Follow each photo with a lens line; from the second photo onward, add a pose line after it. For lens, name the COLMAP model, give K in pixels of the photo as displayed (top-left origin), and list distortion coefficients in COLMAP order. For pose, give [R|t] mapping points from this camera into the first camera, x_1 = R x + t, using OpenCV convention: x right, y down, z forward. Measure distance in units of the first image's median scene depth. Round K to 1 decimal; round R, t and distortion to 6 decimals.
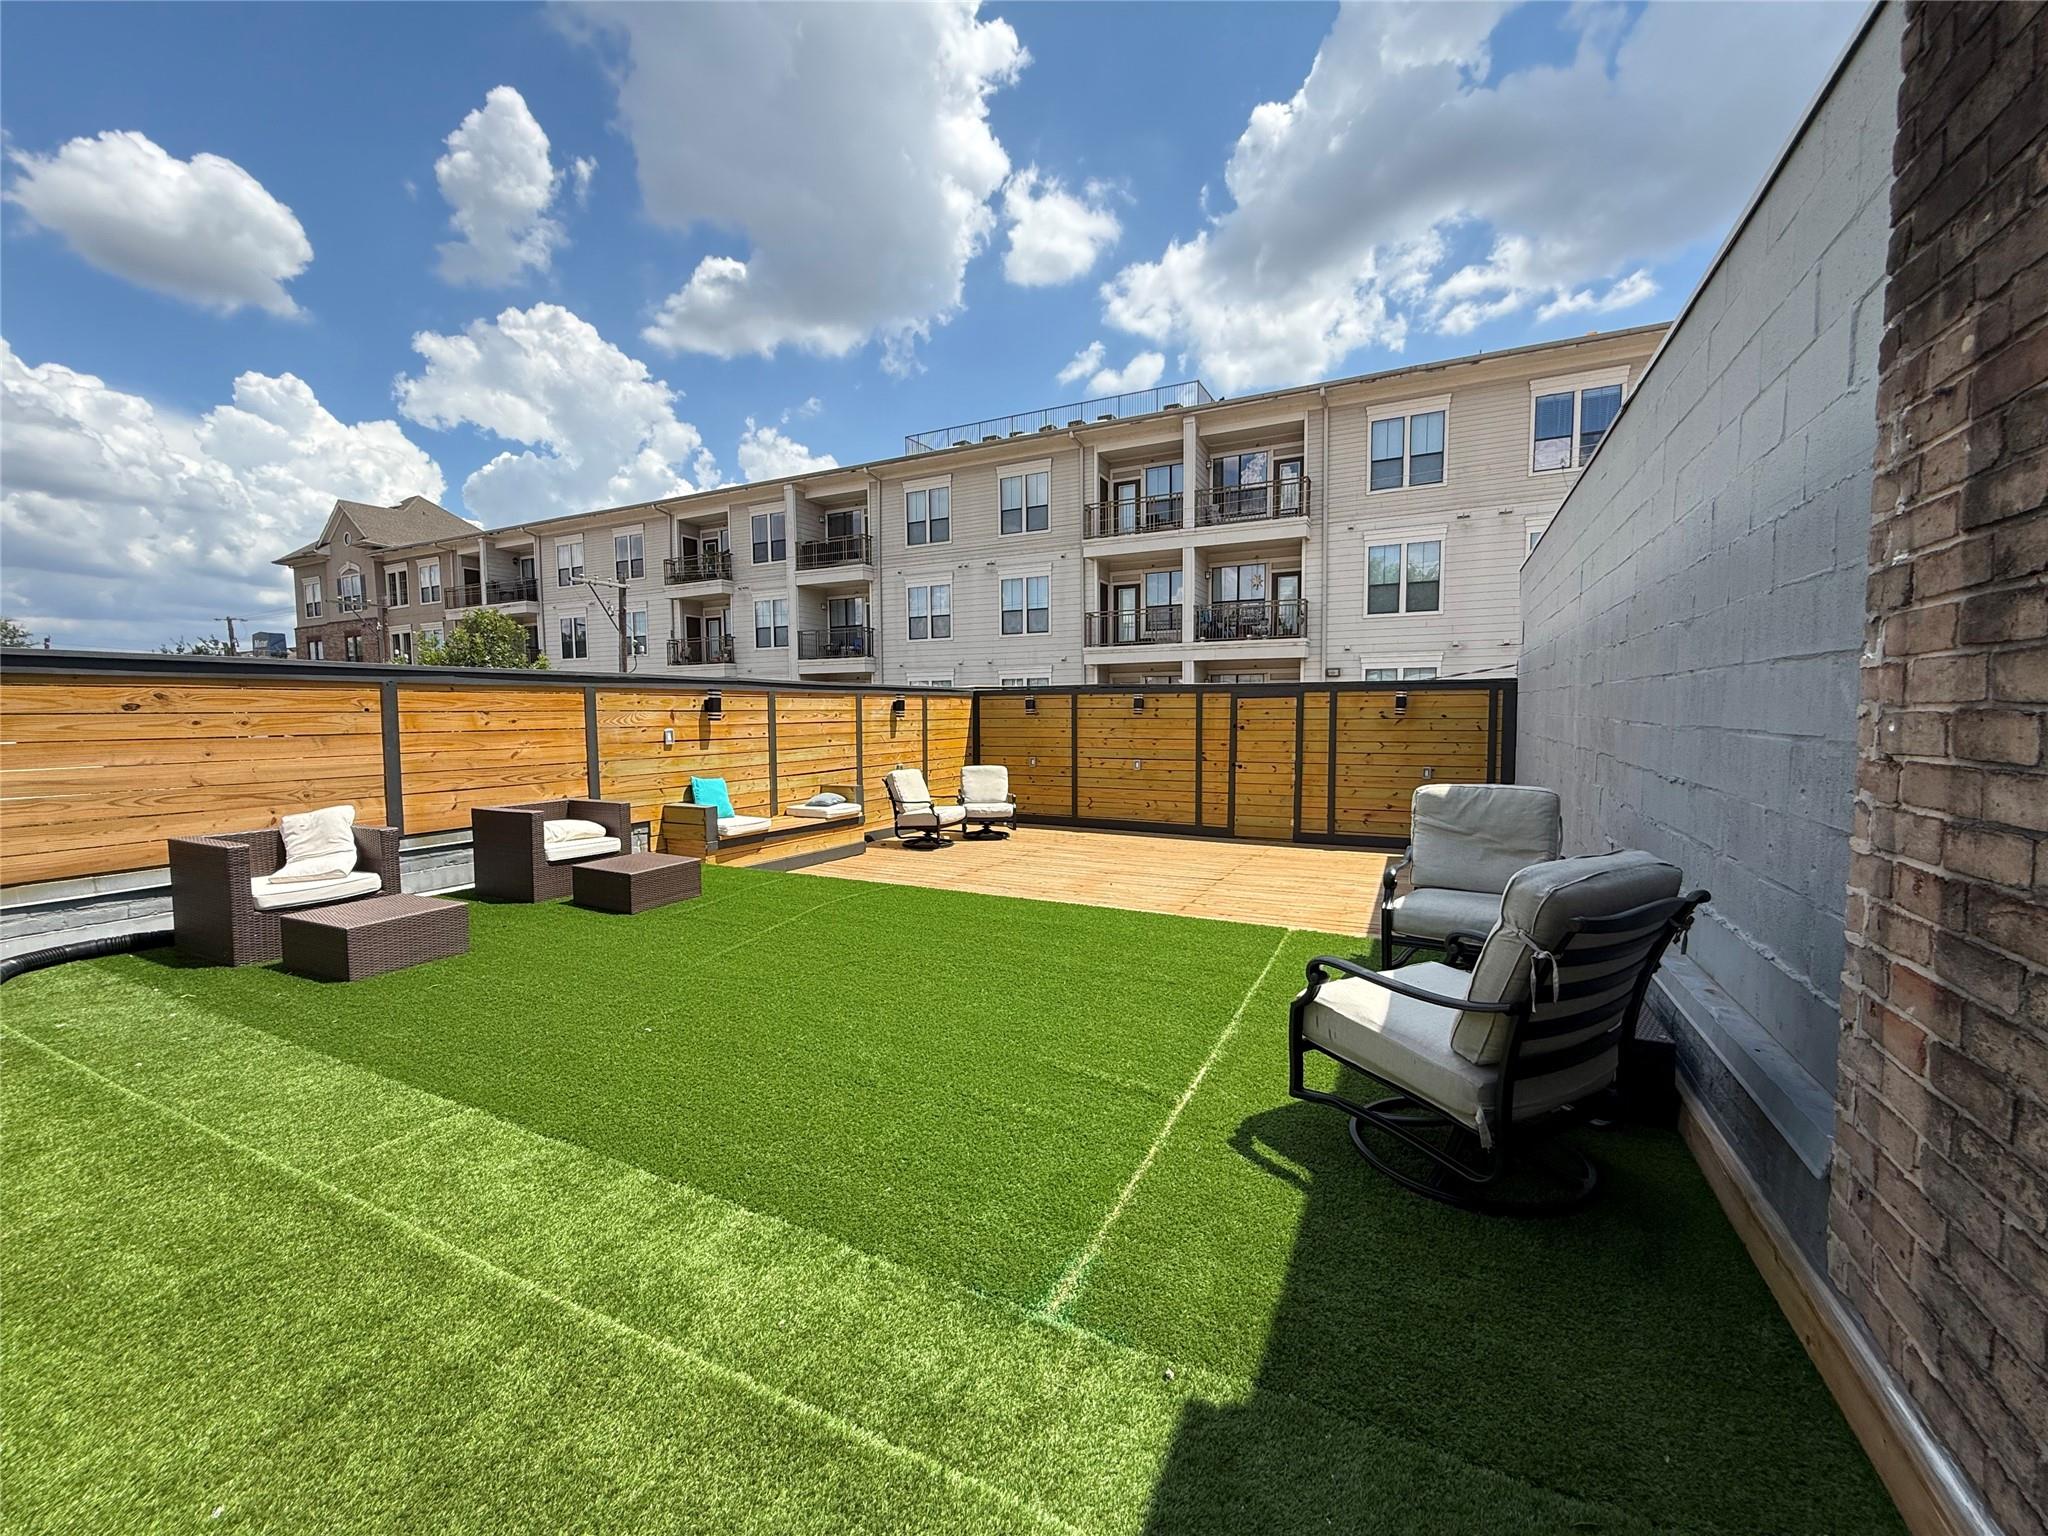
lens RADIAL K [[822.1, 0, 1016.6], [0, 822.1, 763.2], [0, 0, 1]] dist [-0.000166, 0.001194]
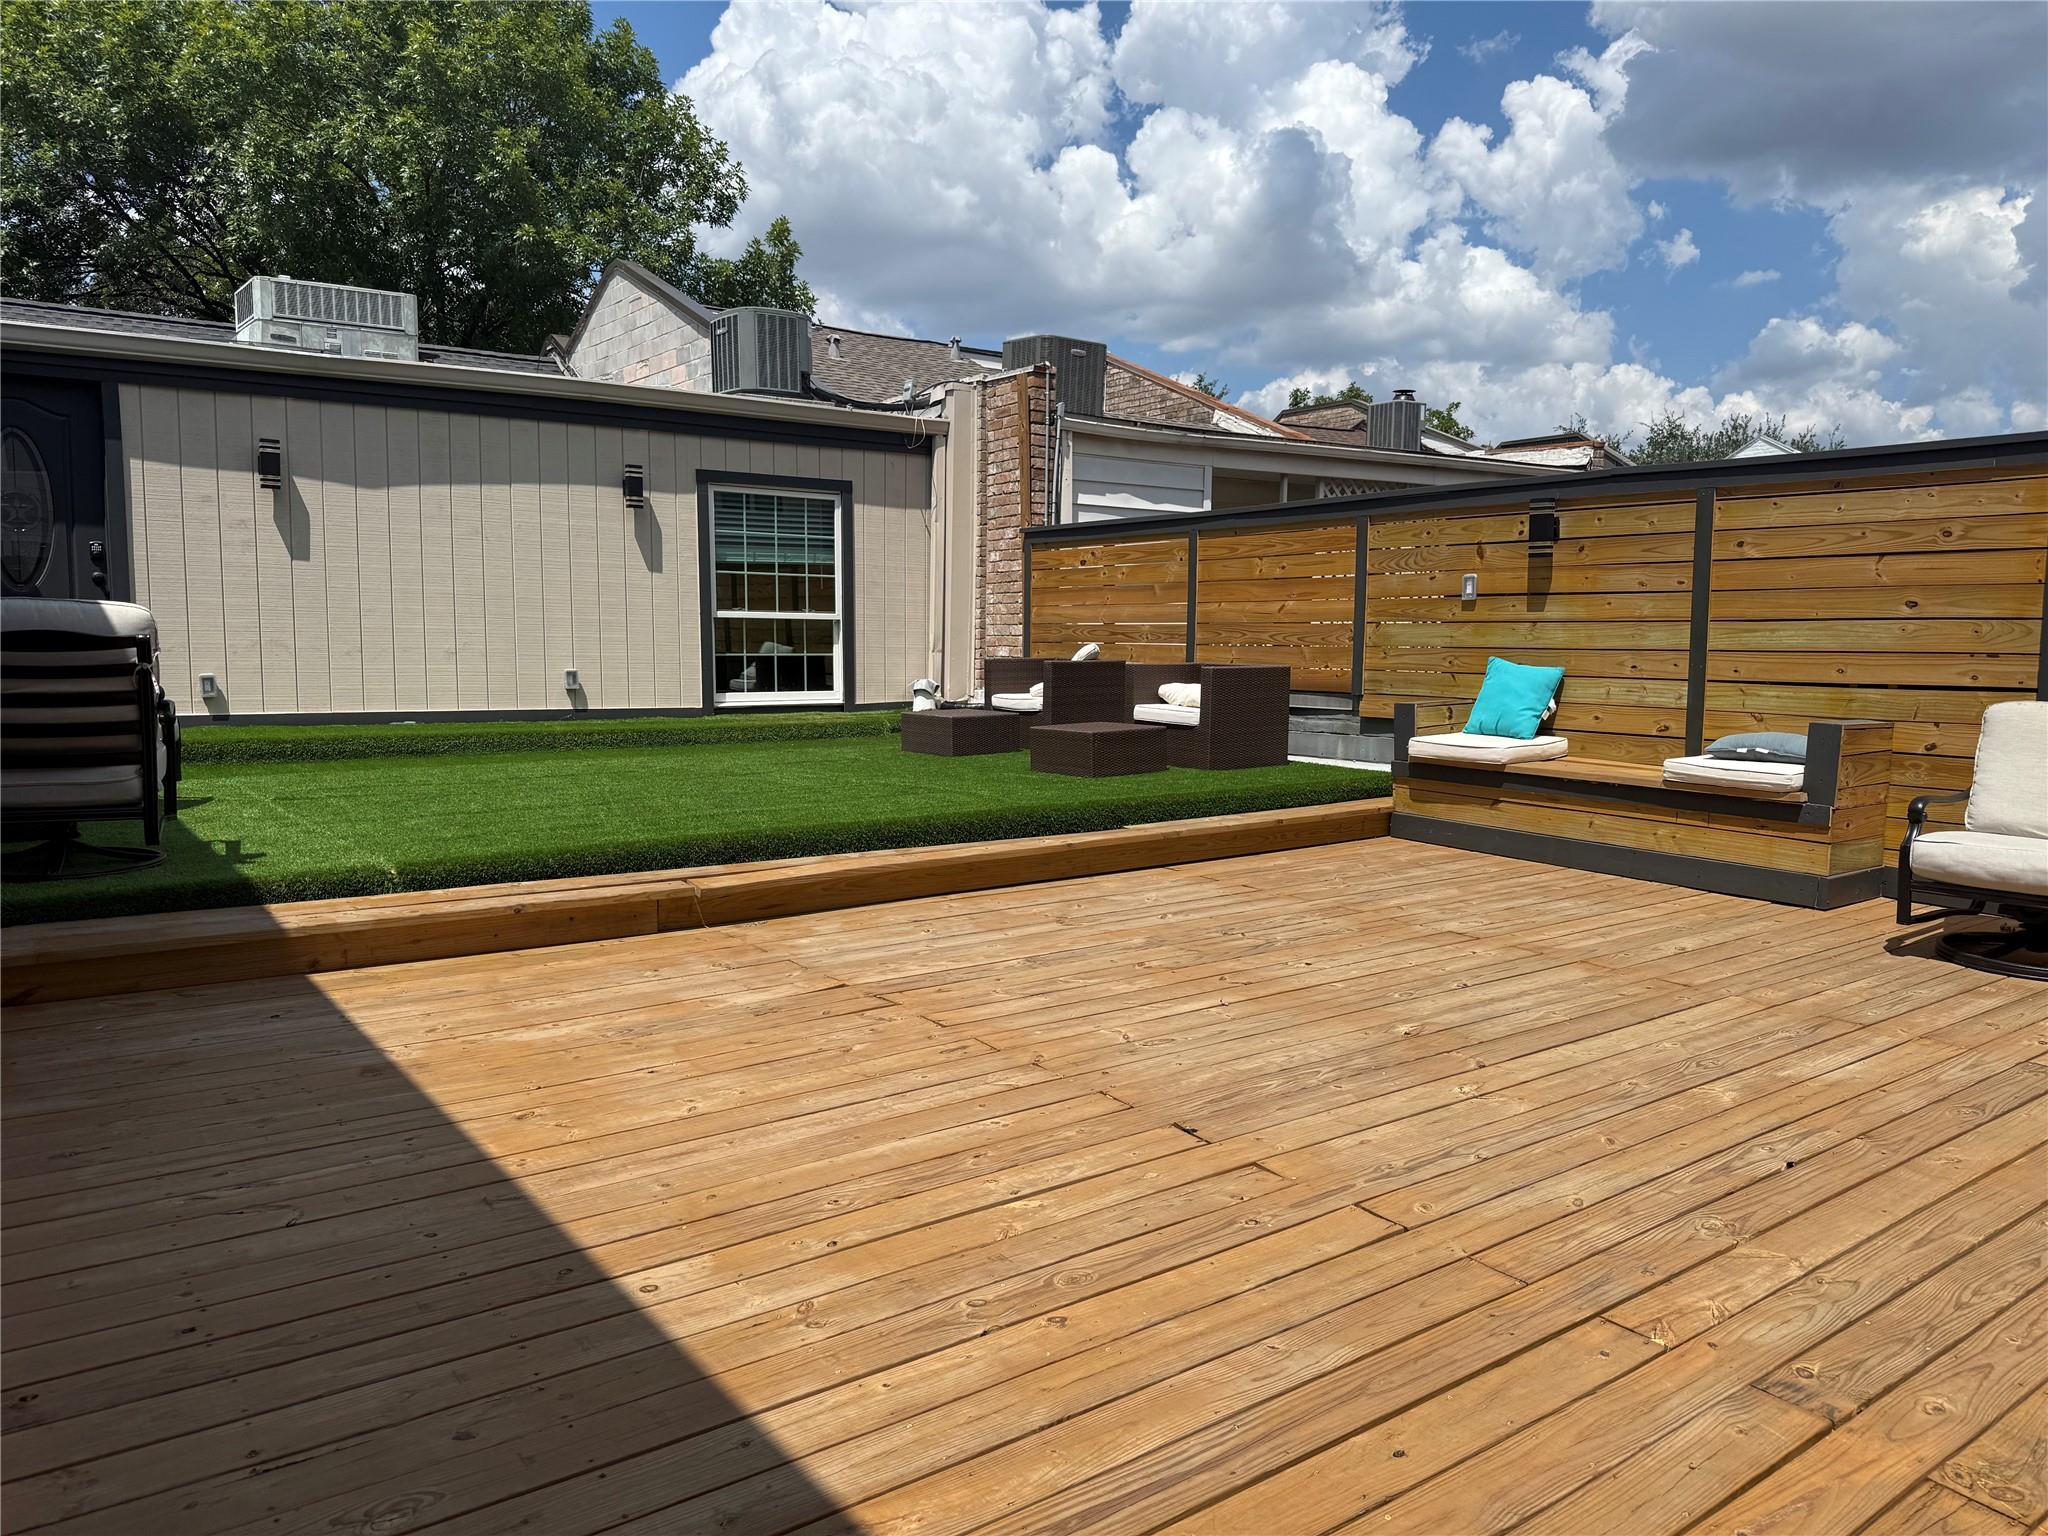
lens RADIAL K [[1447.0, 0, 1024.0], [0, 1447.0, 768.0], [0, 0, 1]] dist [0.113754, -0.174886]
pose [[-0.431257, 0.088753, -0.897853, 1.088345], [-0.059153, 0.990227, 0.126297, -0.028607], [0.900288, 0.107577, -0.421793, 1.877134]]
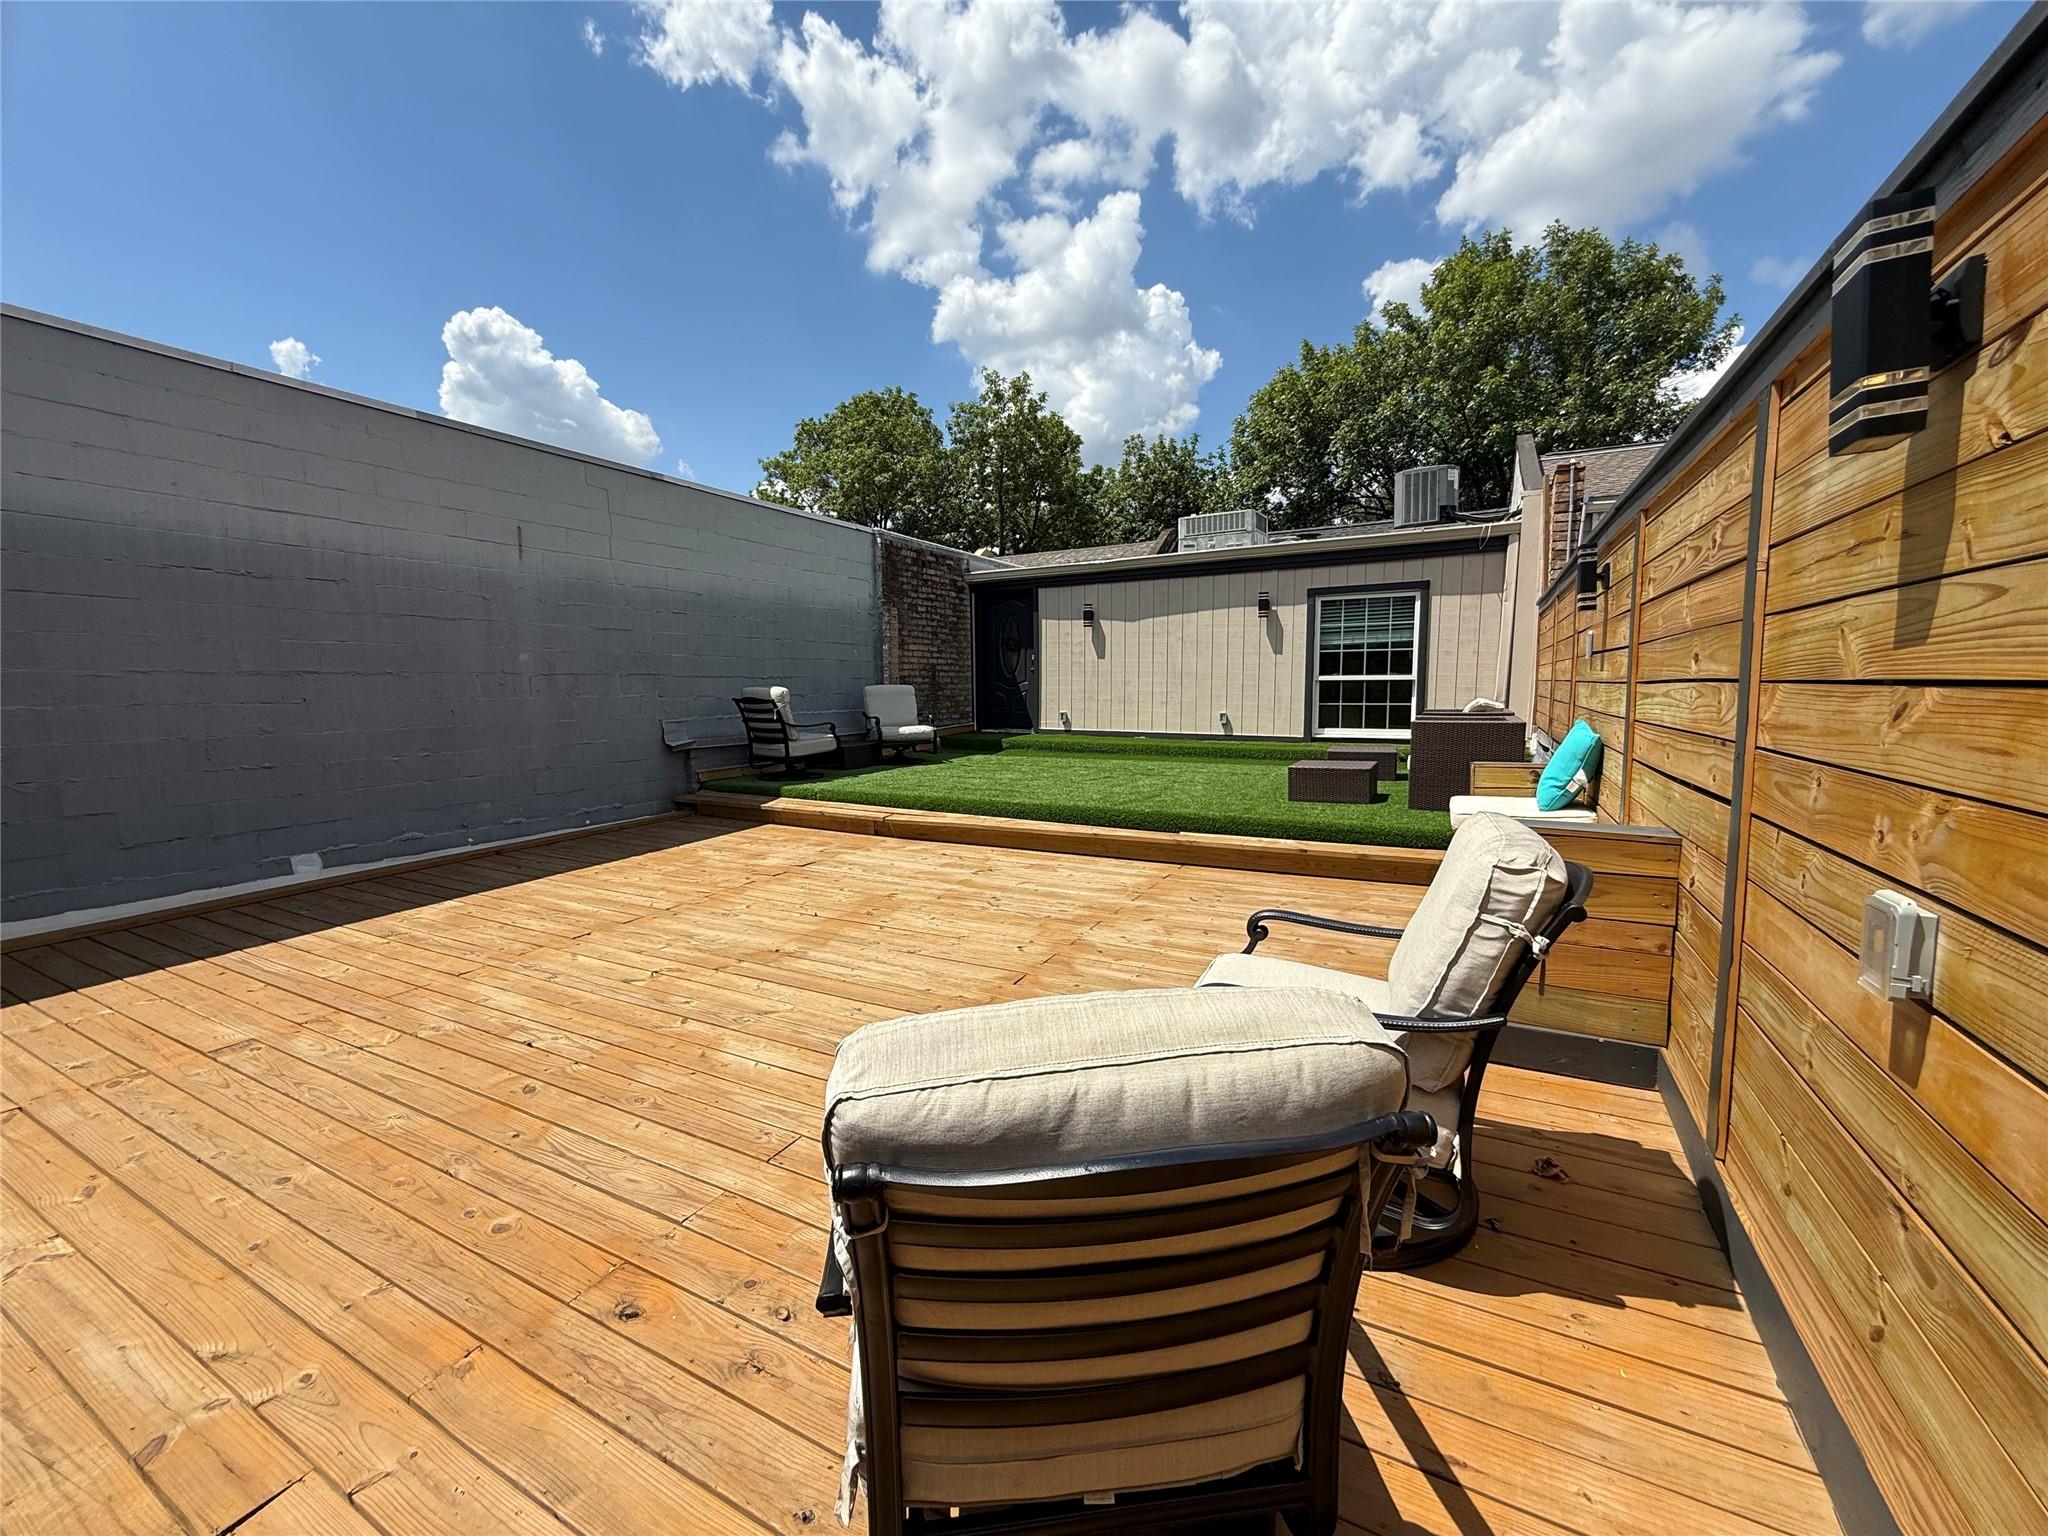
lens RADIAL K [[822.1, 0, 1016.6], [0, 822.1, 763.2], [0, 0, 1]] dist [-0.000166, 0.001194]
pose [[-0.999702, 0.014801, 0.019401, -0.076252], [0.017657, 0.987523, 0.156483, -0.075206], [-0.016843, 0.156778, -0.987490, 2.509600]]
